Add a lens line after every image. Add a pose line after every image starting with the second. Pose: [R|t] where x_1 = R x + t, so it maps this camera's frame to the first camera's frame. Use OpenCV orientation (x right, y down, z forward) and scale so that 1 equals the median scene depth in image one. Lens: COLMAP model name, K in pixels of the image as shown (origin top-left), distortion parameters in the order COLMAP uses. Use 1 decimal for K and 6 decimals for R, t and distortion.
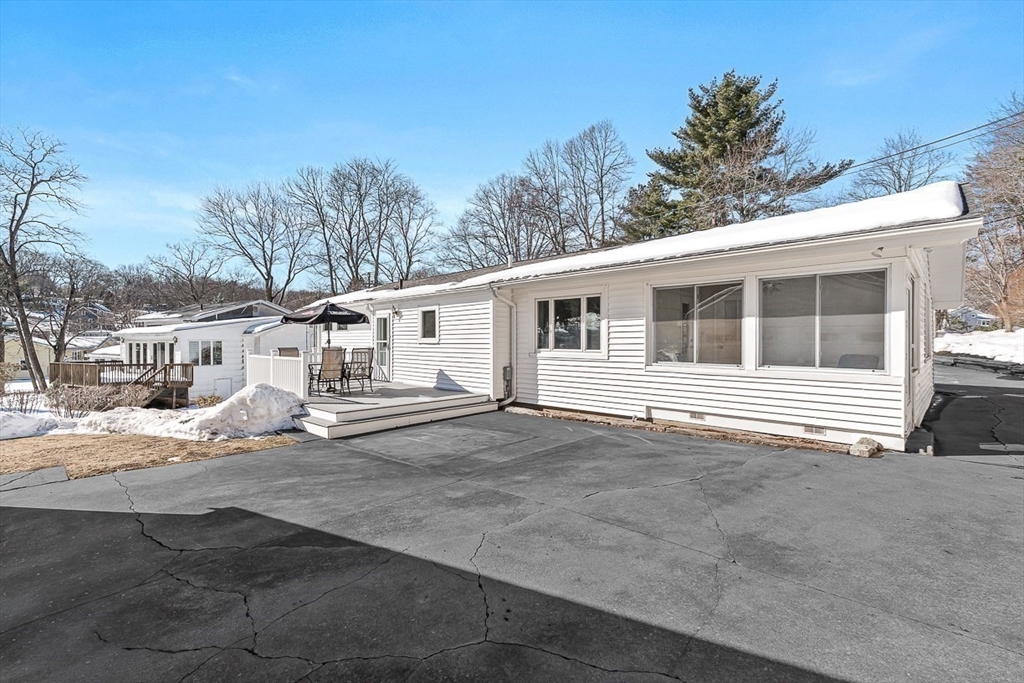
lens RADIAL K [[458.1, 0, 512.0], [0, 458.1, 341.5], [0, 0, 1]] dist [-0.018314, -0.000083]
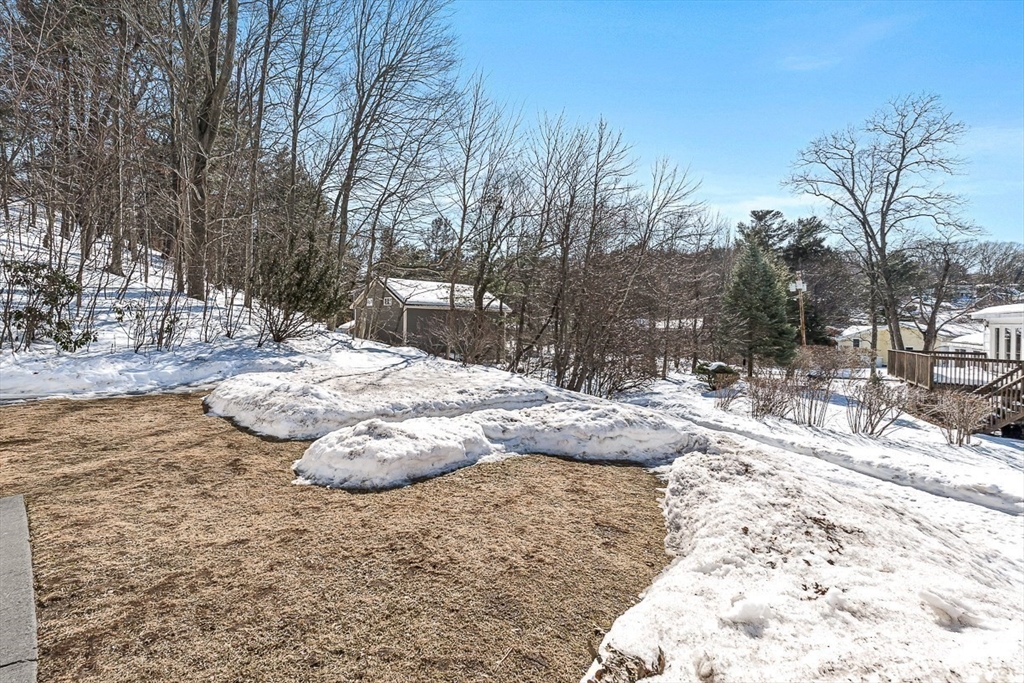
lens RADIAL K [[458.1, 0, 512.0], [0, 458.1, 341.5], [0, 0, 1]] dist [-0.018314, -0.000083]
pose [[-0.013966, 0.036730, -0.999228, -0.115514], [-0.011447, 0.999254, 0.036891, 0.005578], [0.999837, 0.011953, -0.013535, 0.209161]]
